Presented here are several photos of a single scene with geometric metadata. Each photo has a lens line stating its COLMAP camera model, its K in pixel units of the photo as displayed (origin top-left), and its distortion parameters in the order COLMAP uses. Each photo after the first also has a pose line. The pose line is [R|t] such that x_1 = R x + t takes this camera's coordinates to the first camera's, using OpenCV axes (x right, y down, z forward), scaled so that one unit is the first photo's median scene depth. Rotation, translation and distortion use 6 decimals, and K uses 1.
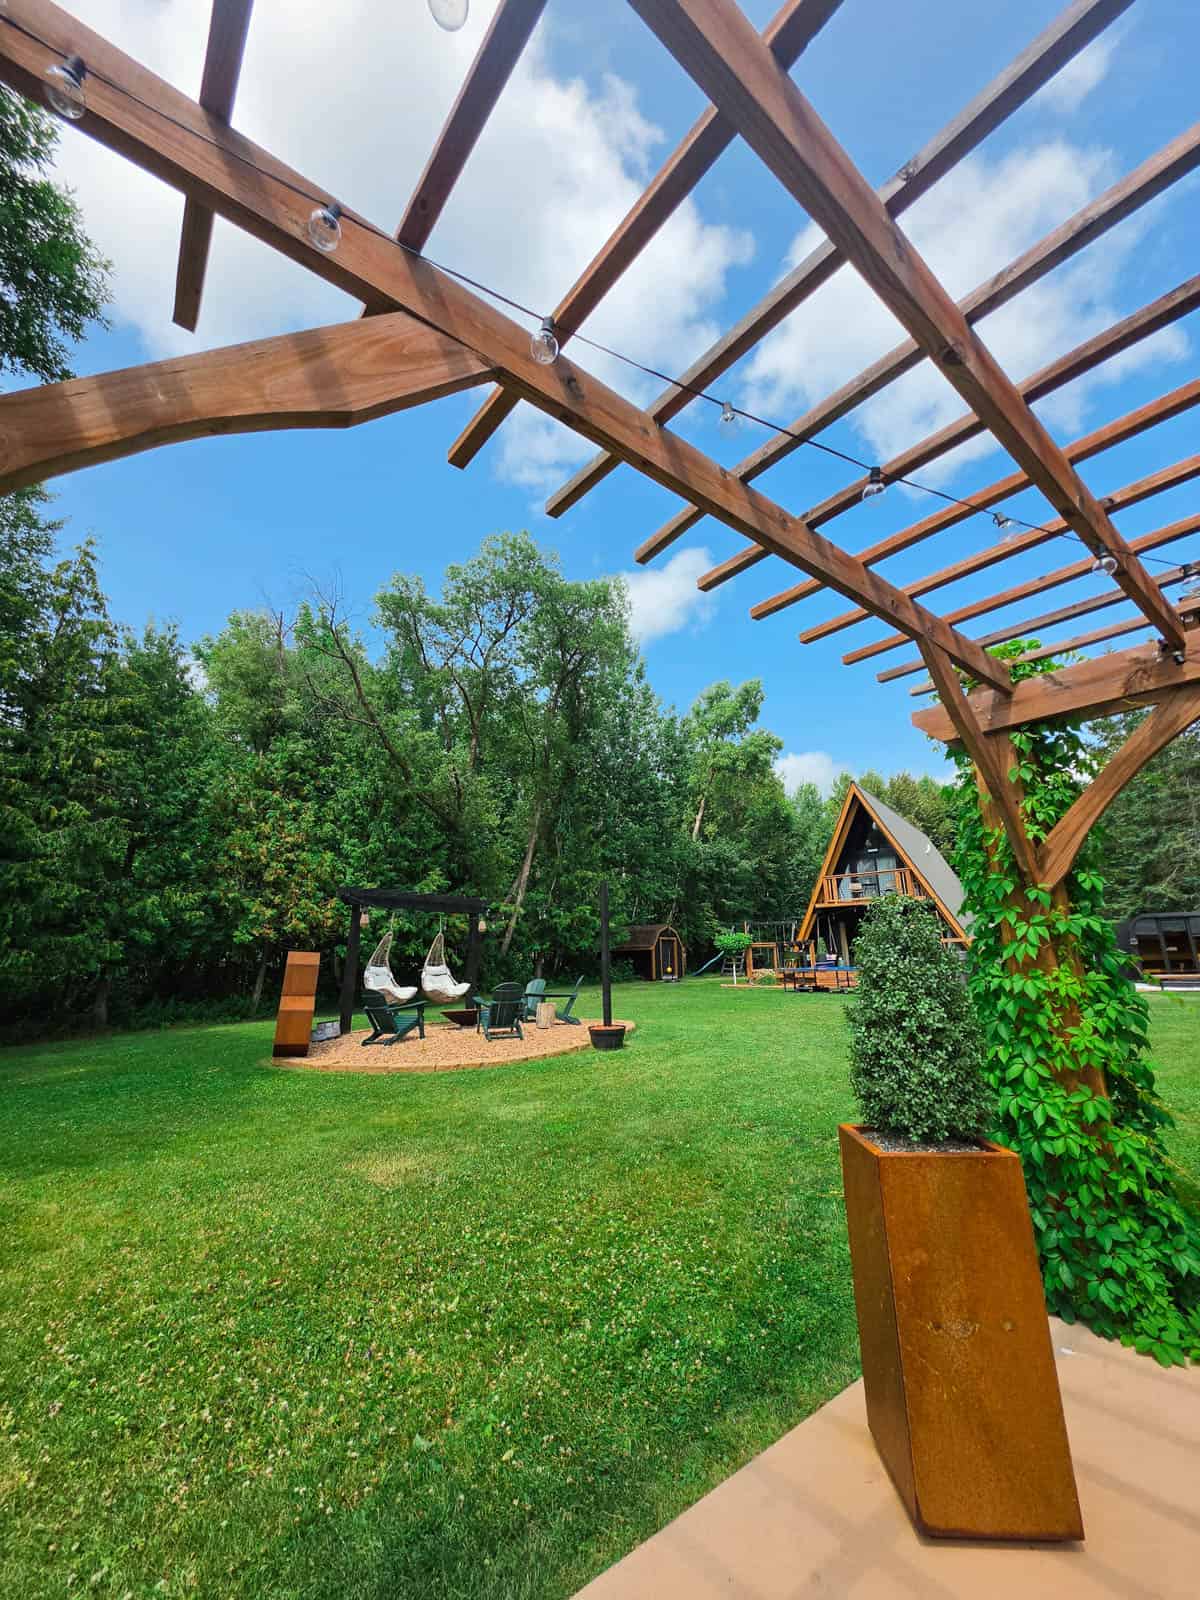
lens RADIAL K [[650.6, 0, 600.0], [0, 650.6, 800.0], [0, 0, 1]] dist [0.001028, 0.000096]
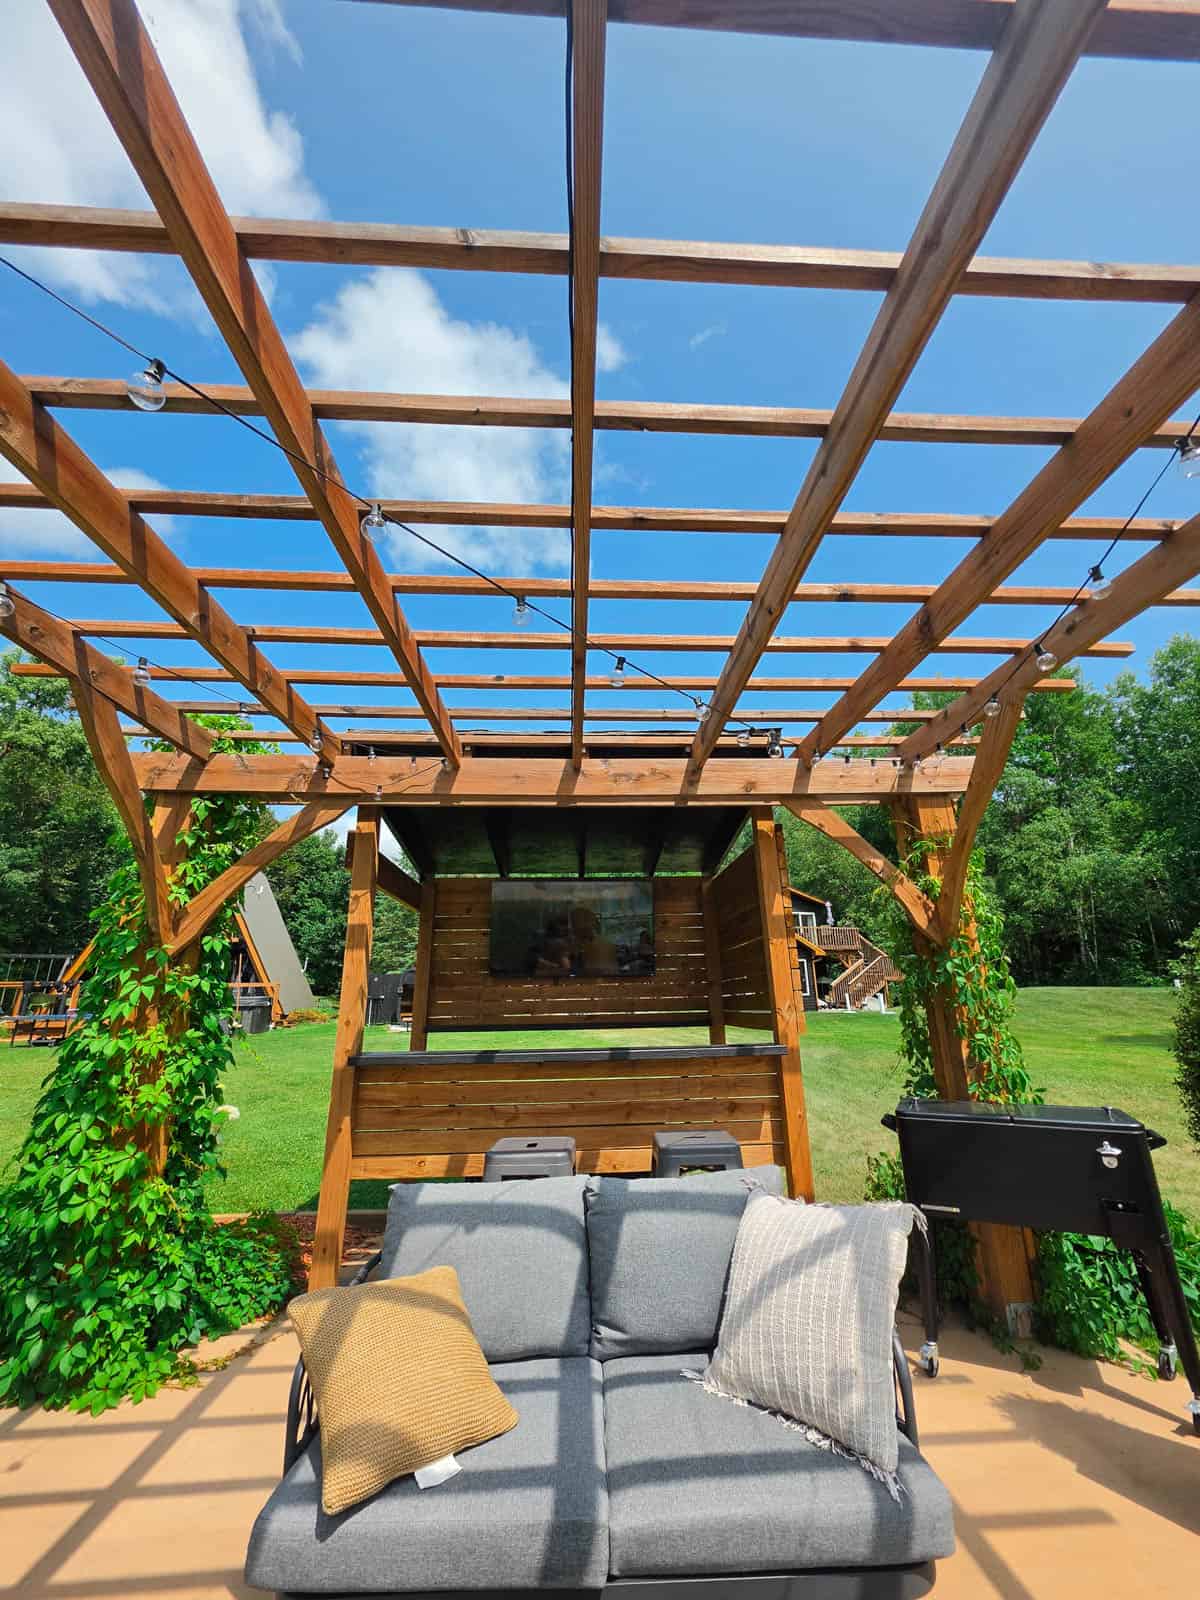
lens RADIAL K [[650.6, 0, 600.0], [0, 650.6, 800.0], [0, 0, 1]] dist [0.001028, 0.000096]
pose [[0.576047, 0.248877, 0.778608, 0.214104], [-0.198574, 0.966596, -0.162052, -0.066895], [-0.792930, -0.061262, 0.606225, -0.178151]]
